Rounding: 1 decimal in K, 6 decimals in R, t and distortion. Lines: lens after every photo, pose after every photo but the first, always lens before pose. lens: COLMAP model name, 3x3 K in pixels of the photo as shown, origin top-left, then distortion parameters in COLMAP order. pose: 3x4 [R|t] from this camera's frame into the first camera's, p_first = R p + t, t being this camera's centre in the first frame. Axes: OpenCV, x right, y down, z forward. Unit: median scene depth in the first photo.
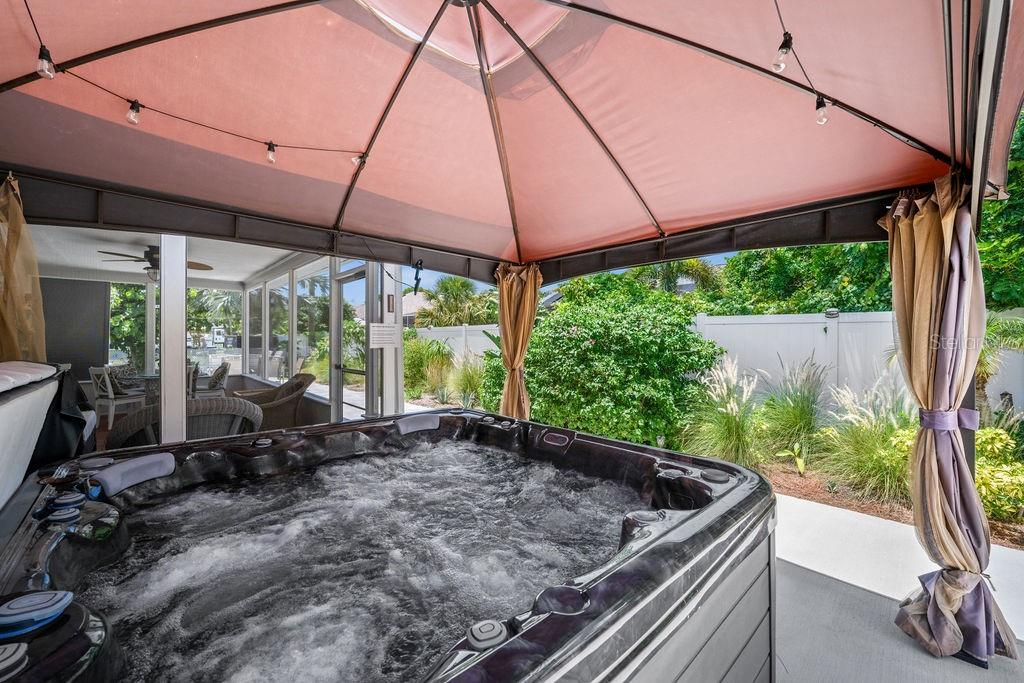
lens RADIAL K [[405.9, 0, 510.7], [0, 405.9, 344.3], [0, 0, 1]] dist [-0.002254, 0.000321]
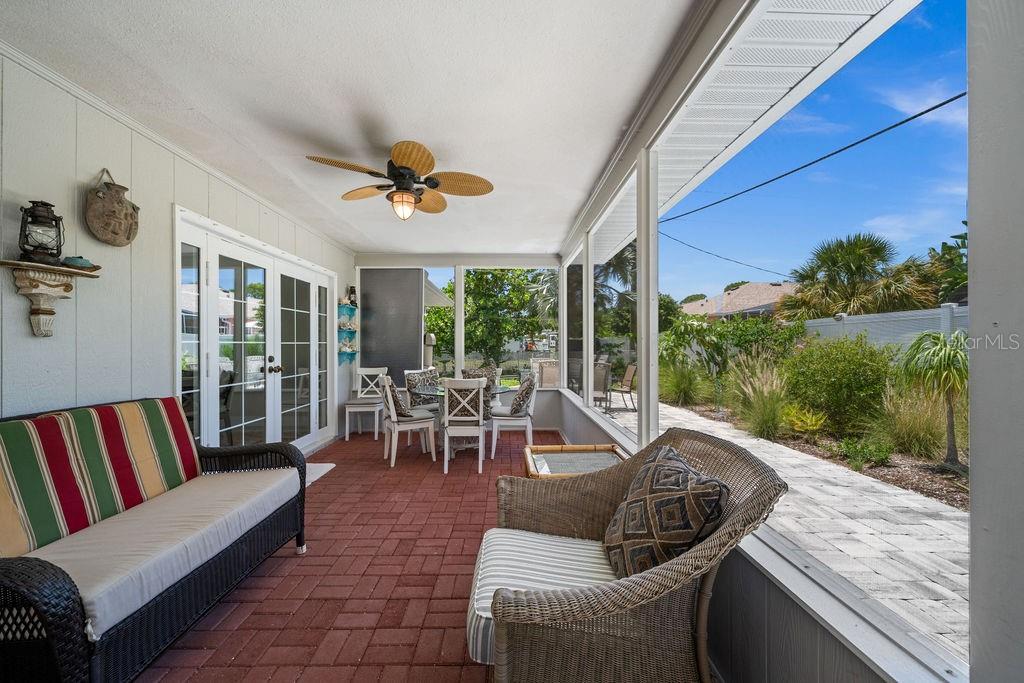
lens RADIAL K [[405.9, 0, 513.0], [0, 405.9, 344.9], [0, 0, 1]] dist [-0.002254, 0.000321]
pose [[0.745593, -0.004108, -0.666389, -0.156571], [-0.001852, 0.999964, -0.008237, 0.003488], [0.666399, 0.007375, 0.745559, 0.262063]]
